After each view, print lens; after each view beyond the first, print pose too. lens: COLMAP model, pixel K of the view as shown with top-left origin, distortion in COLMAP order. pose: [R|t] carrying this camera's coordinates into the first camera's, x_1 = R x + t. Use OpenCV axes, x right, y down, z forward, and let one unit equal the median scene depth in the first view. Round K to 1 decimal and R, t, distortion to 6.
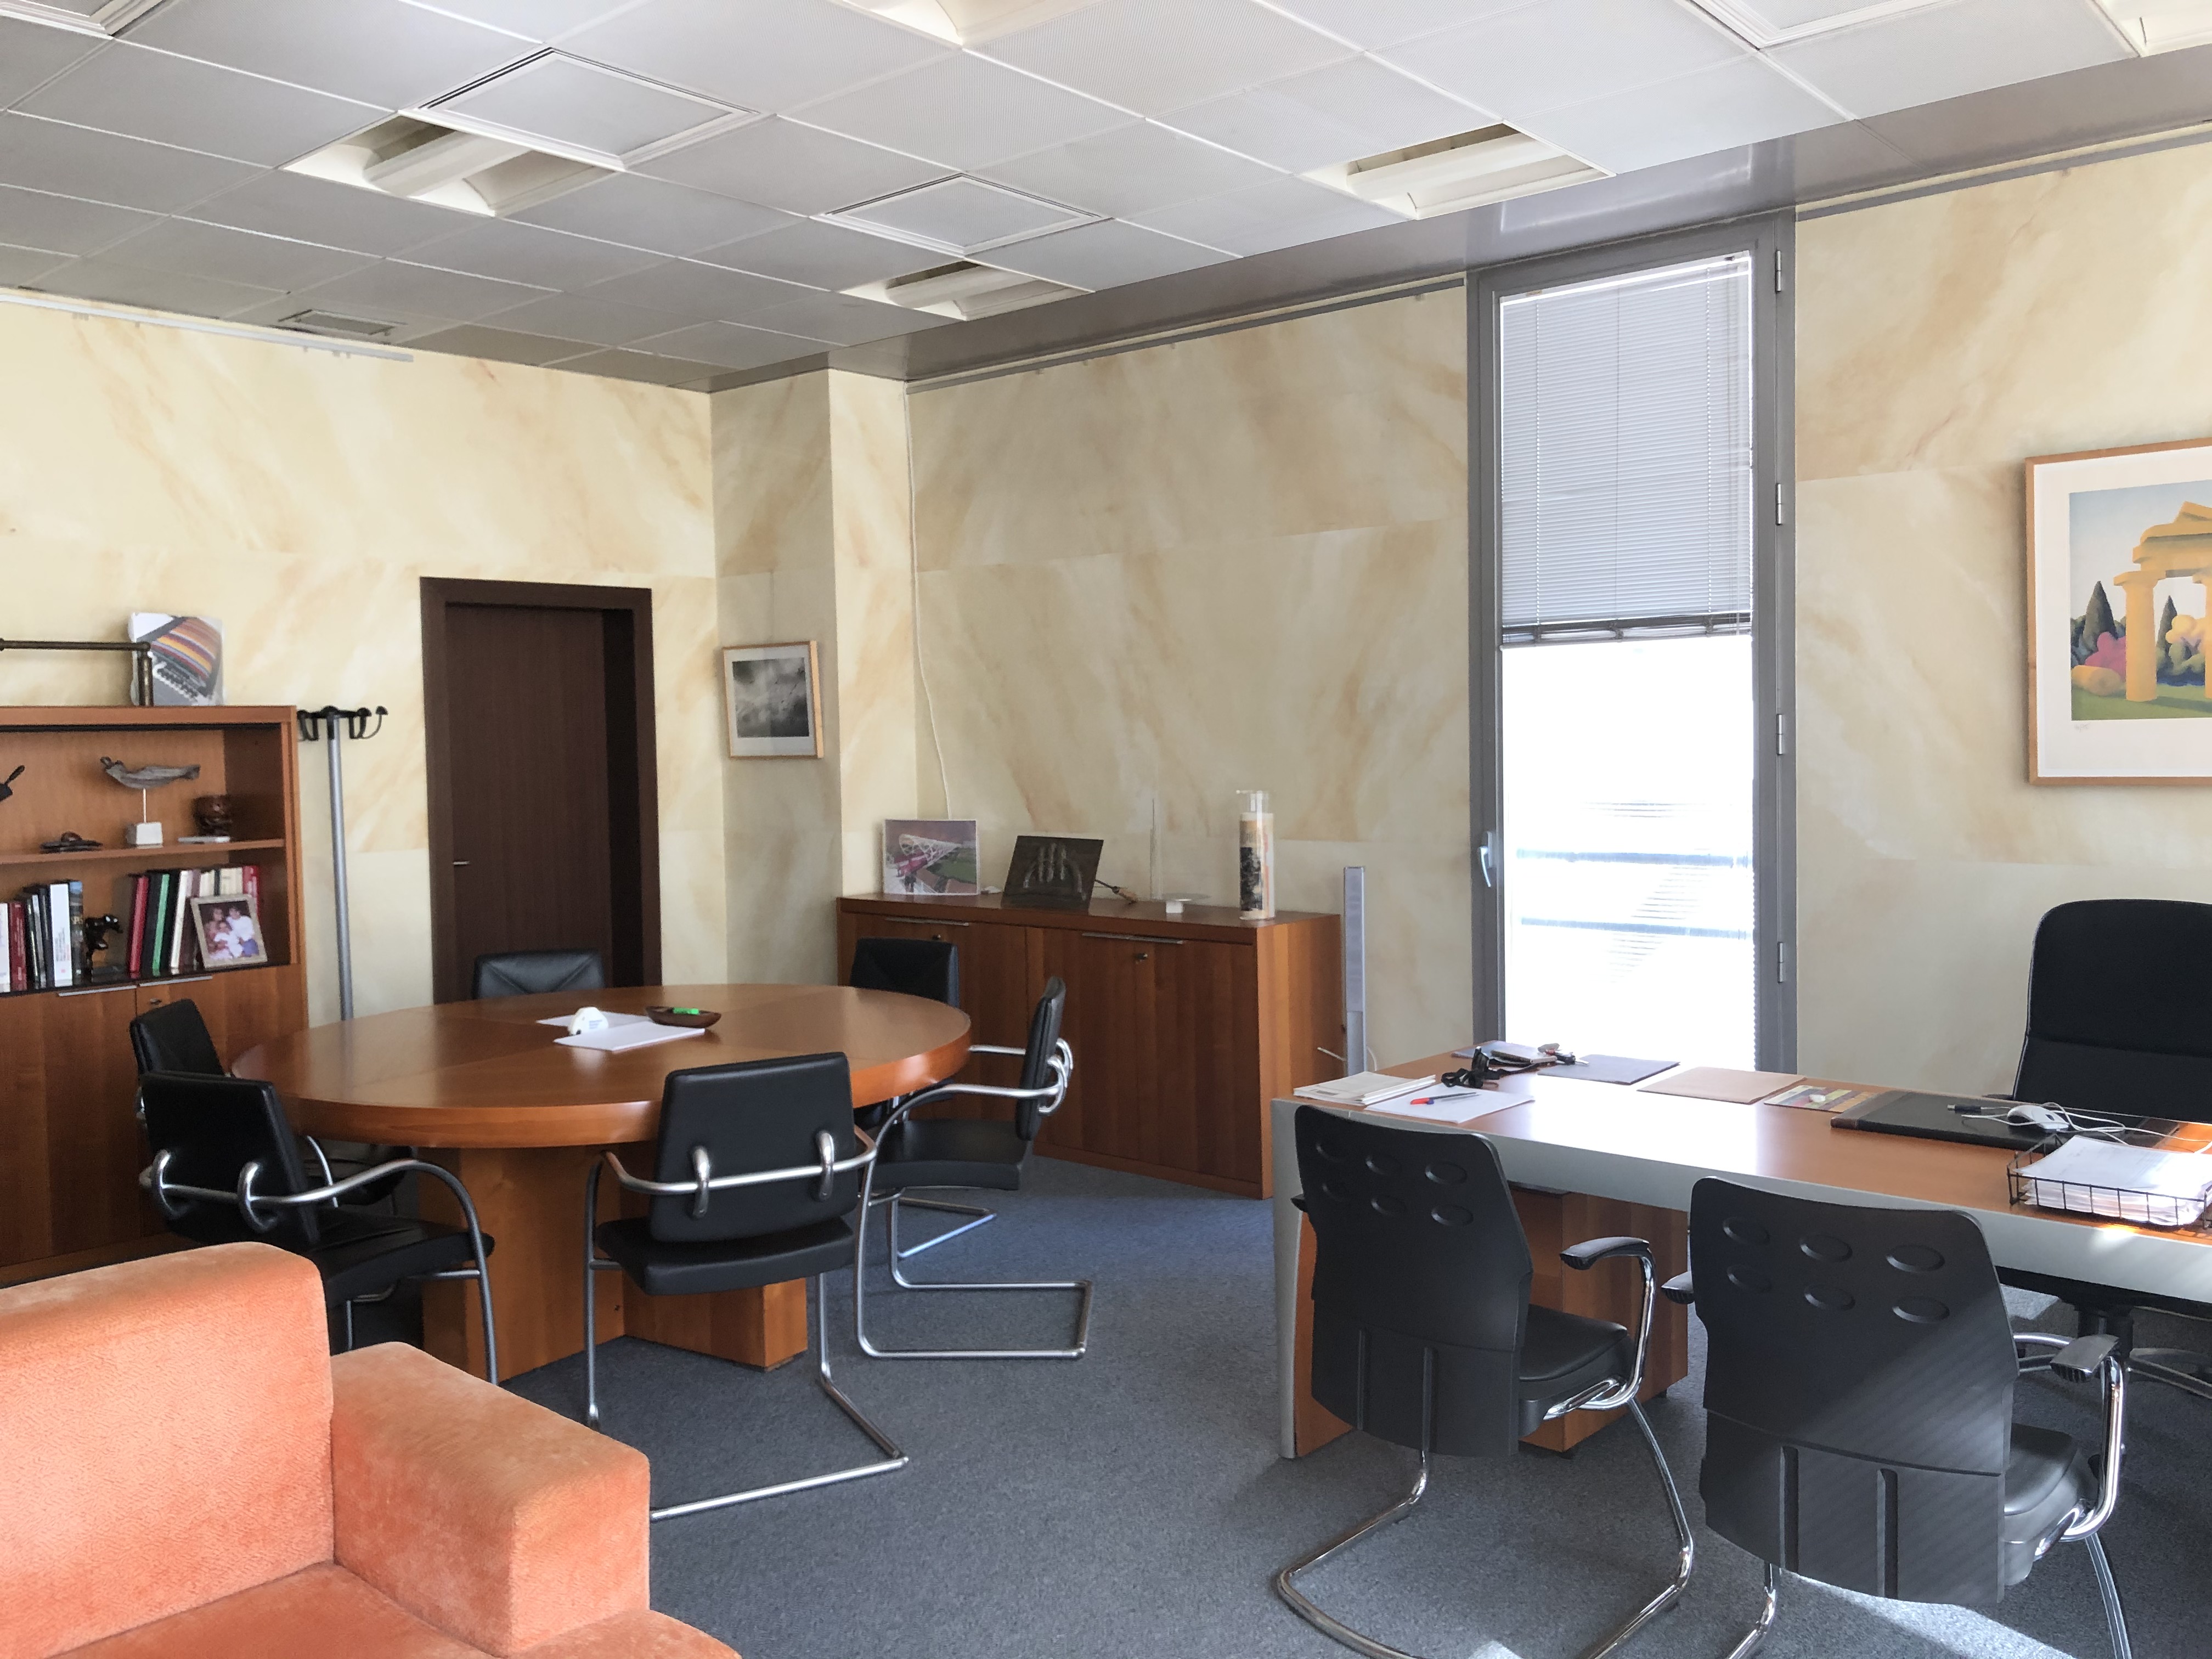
lens RADIAL K [[1821.7, 0, 1111.0], [0, 1821.7, 816.4], [0, 0, 1]] dist [0.025394, -0.035046]
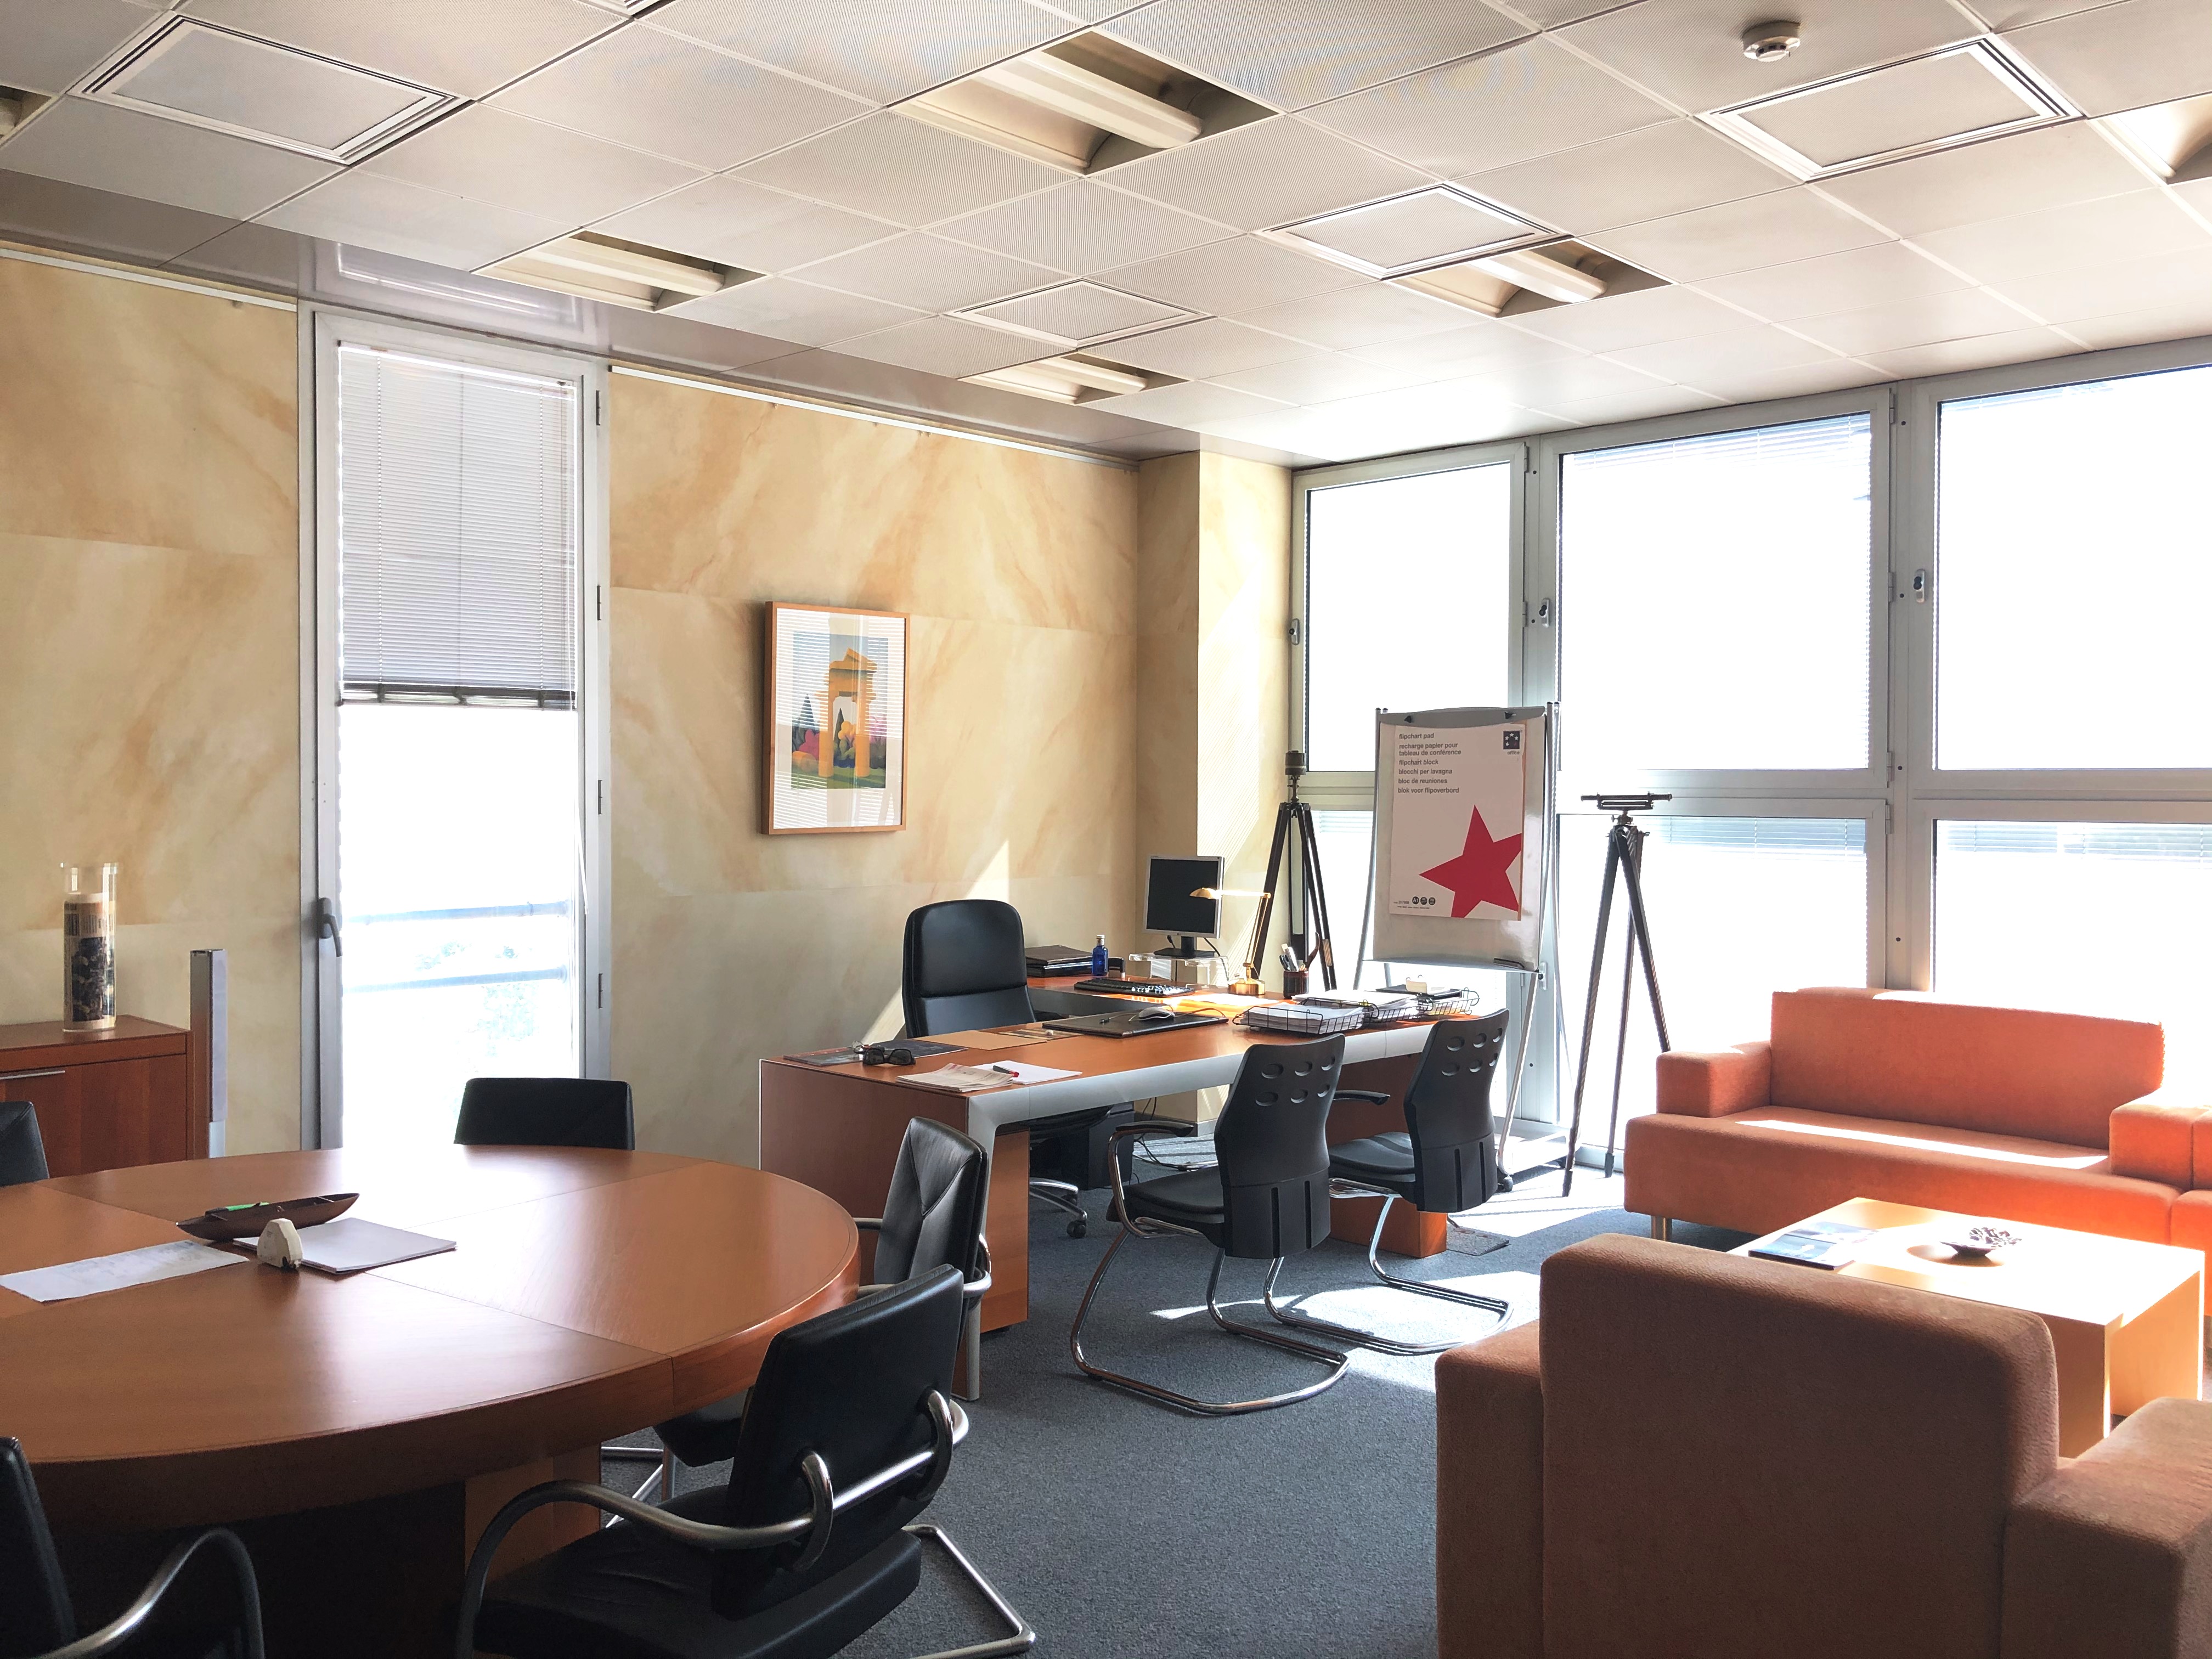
lens RADIAL K [[1821.7, 0, 1111.0], [0, 1821.7, 816.4], [0, 0, 1]] dist [0.025394, -0.035046]
pose [[0.046162, -0.000781, 0.998934, -0.808508], [0.042698, 0.999087, -0.001192, -0.017214], [-0.998021, 0.042707, 0.046153, 0.625108]]
